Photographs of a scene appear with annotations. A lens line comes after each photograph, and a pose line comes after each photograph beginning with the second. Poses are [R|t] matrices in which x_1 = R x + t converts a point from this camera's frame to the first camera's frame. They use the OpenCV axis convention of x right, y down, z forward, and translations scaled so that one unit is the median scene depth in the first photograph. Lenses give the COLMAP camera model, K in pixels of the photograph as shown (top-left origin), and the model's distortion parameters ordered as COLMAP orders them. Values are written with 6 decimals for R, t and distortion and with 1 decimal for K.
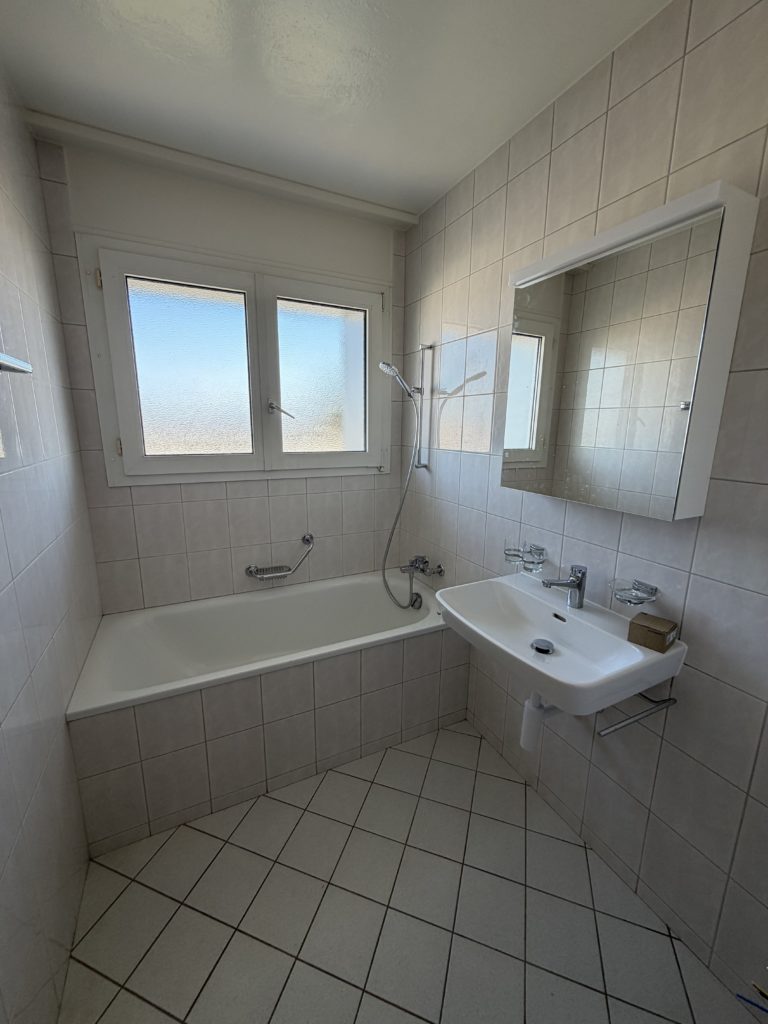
lens RADIAL K [[410.5, 0, 384.0], [0, 410.5, 510.0], [0, 0, 1]] dist [0.001860, 0.000179]
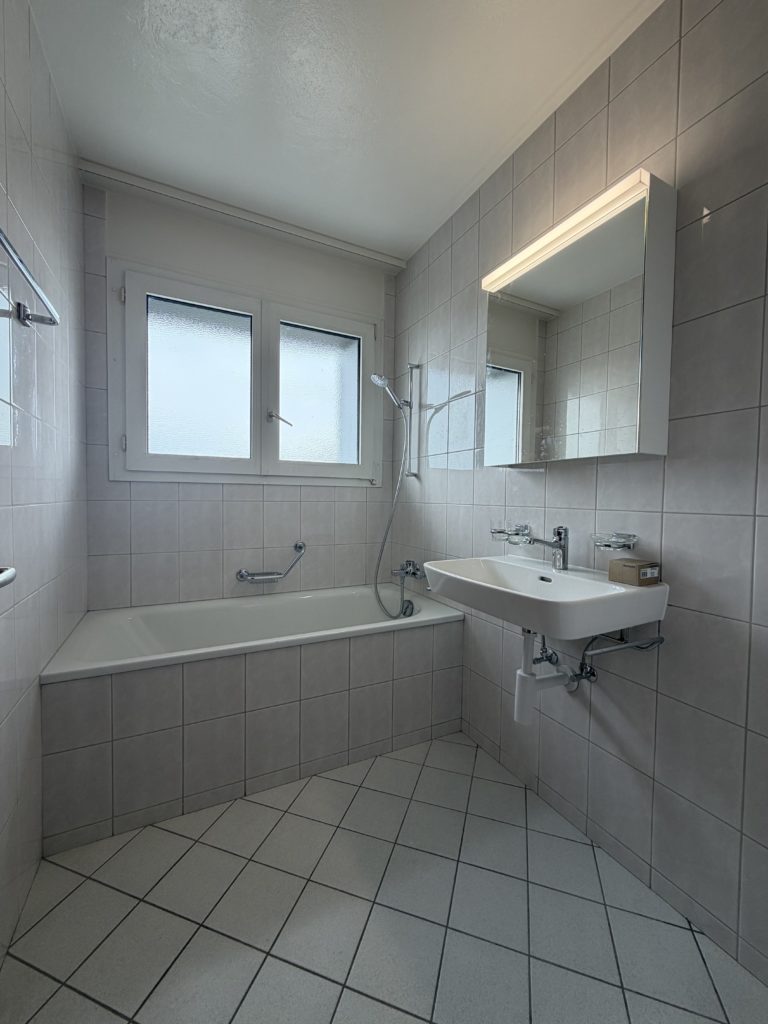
lens RADIAL K [[410.5, 0, 384.0], [0, 410.5, 510.0], [0, 0, 1]] dist [0.001860, 0.000179]
pose [[0.999953, 0.002515, 0.009382, 0.013870], [-0.000839, 0.984665, -0.174456, 0.191645], [-0.009677, 0.174440, 0.984620, -0.015995]]
